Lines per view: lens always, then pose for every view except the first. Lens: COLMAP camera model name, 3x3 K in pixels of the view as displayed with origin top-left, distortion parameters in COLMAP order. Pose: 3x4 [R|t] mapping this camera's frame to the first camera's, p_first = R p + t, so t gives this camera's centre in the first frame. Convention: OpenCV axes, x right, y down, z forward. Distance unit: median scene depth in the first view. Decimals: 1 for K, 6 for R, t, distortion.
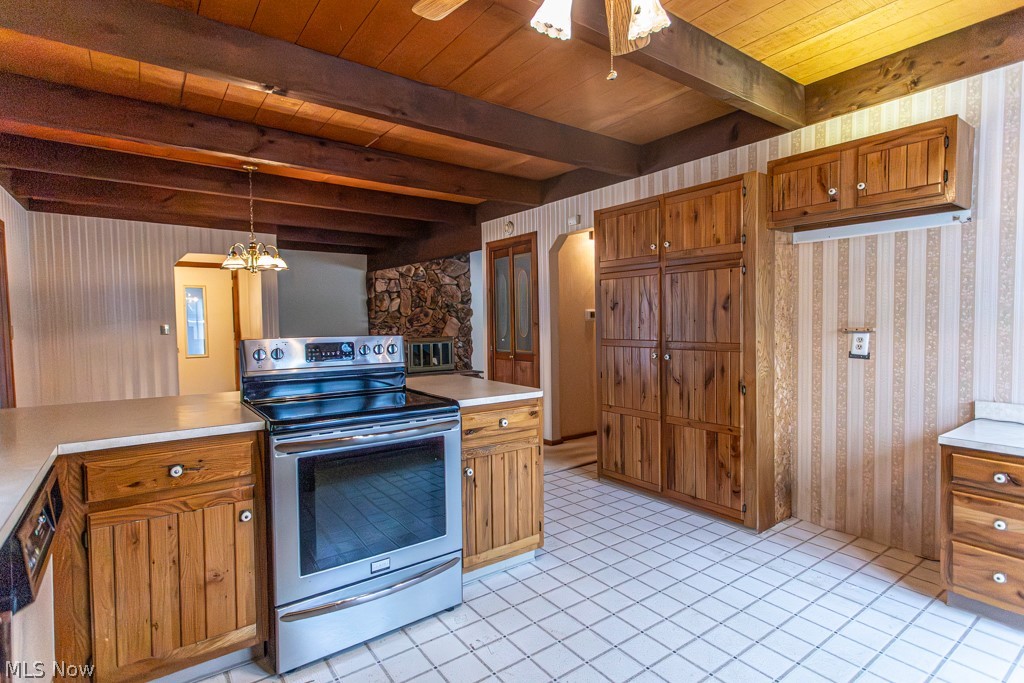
lens RADIAL K [[514.1, 0, 513.0], [0, 514.1, 340.3], [0, 0, 1]] dist [0.006794, 0.000212]
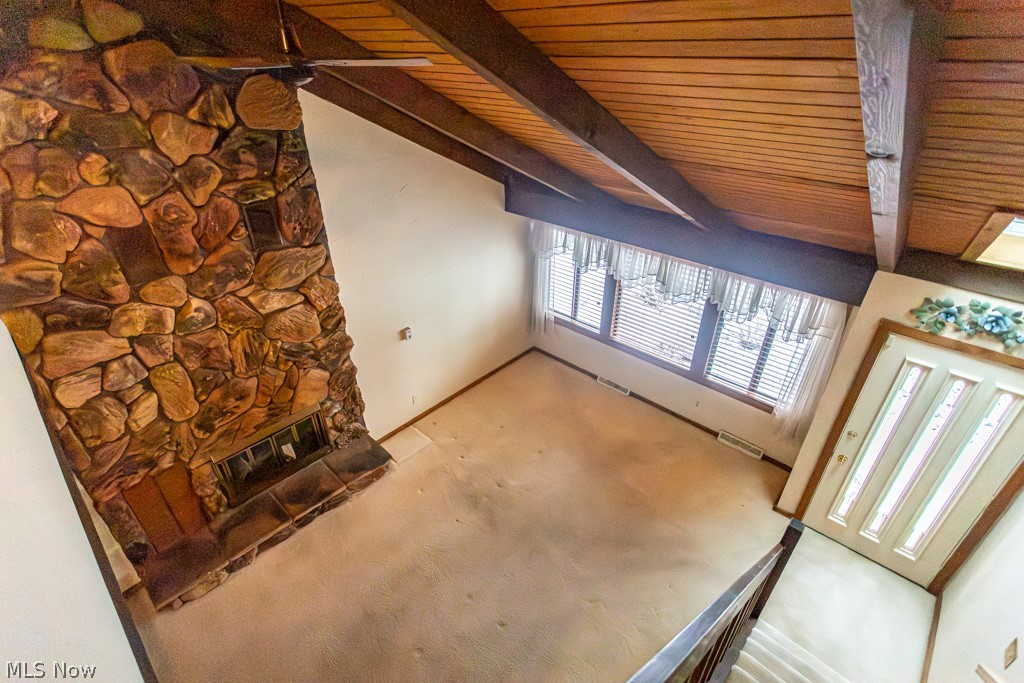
lens RADIAL K [[486.3, 0, 512.3], [0, 486.3, 339.6], [0, 0, 1]] dist [0.006864, -0.000369]
pose [[0.980451, -0.090310, 0.174813, -0.036696], [-0.006160, 0.873924, 0.486024, -0.789778], [-0.196666, -0.477599, 0.856283, 1.705935]]
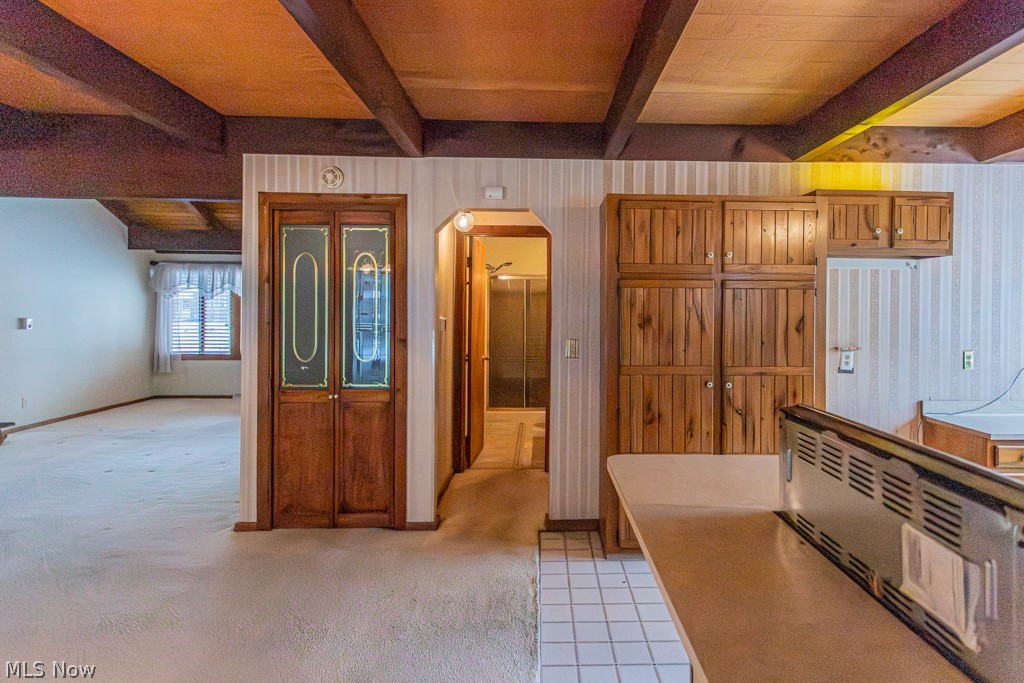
lens RADIAL K [[560.8, 0, 559.7], [0, 560.8, 310.5], [0, 0, 1]] dist [0.005649, 0.000115]
pose [[0.561446, 0.013140, 0.827409, -0.603504], [0.018590, 0.999421, -0.028486, -0.066704], [-0.827305, 0.031375, 0.560877, 0.666107]]
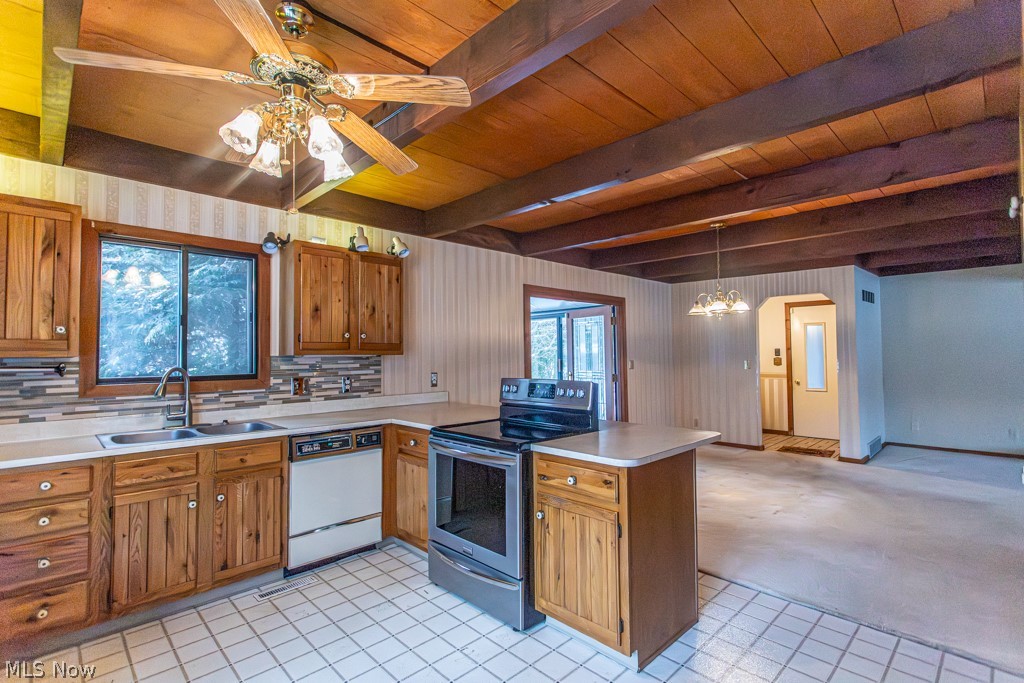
lens RADIAL K [[486.3, 0, 513.5], [0, 486.3, 340.7], [0, 0, 1]] dist [0.006864, -0.000369]
pose [[0.146936, -0.018761, -0.988968, 0.590717], [-0.035707, 0.999068, -0.024258, -0.049641], [0.988501, 0.038877, 0.146129, 0.513168]]
